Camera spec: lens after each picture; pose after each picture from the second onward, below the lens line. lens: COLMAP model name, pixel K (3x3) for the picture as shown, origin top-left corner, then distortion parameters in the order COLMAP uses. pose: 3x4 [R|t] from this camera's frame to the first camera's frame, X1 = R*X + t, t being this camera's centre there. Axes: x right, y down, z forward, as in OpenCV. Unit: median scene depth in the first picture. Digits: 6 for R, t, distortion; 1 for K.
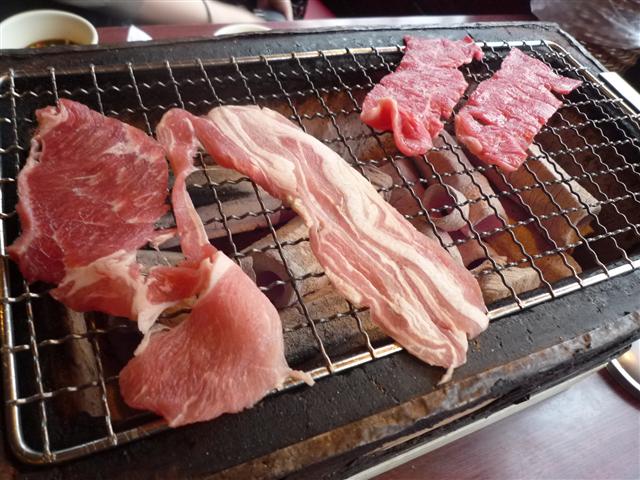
lens RADIAL K [[458.1, 0, 320.0], [0, 458.1, 240.0], [0, 0, 1]] dist [0.000544, -0.033657]
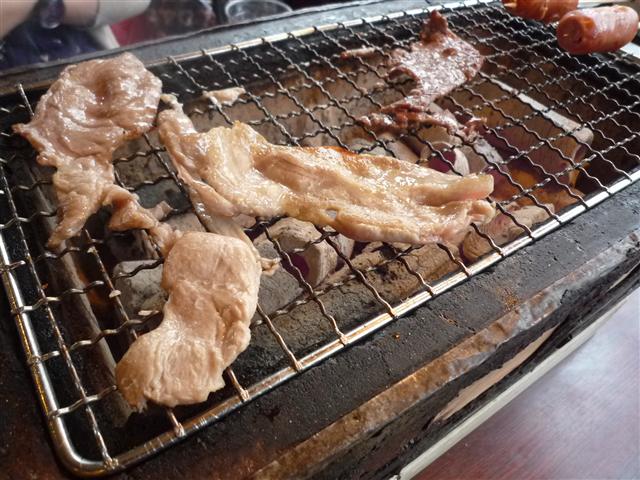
lens RADIAL K [[458.1, 0, 320.0], [0, 458.1, 240.0], [0, 0, 1]] dist [0.000544, -0.033657]
pose [[0.977036, -0.202606, 0.065965, -0.140786], [0.206658, 0.976460, -0.061790, 0.152795], [-0.051893, 0.074003, 0.995907, 0.077999]]
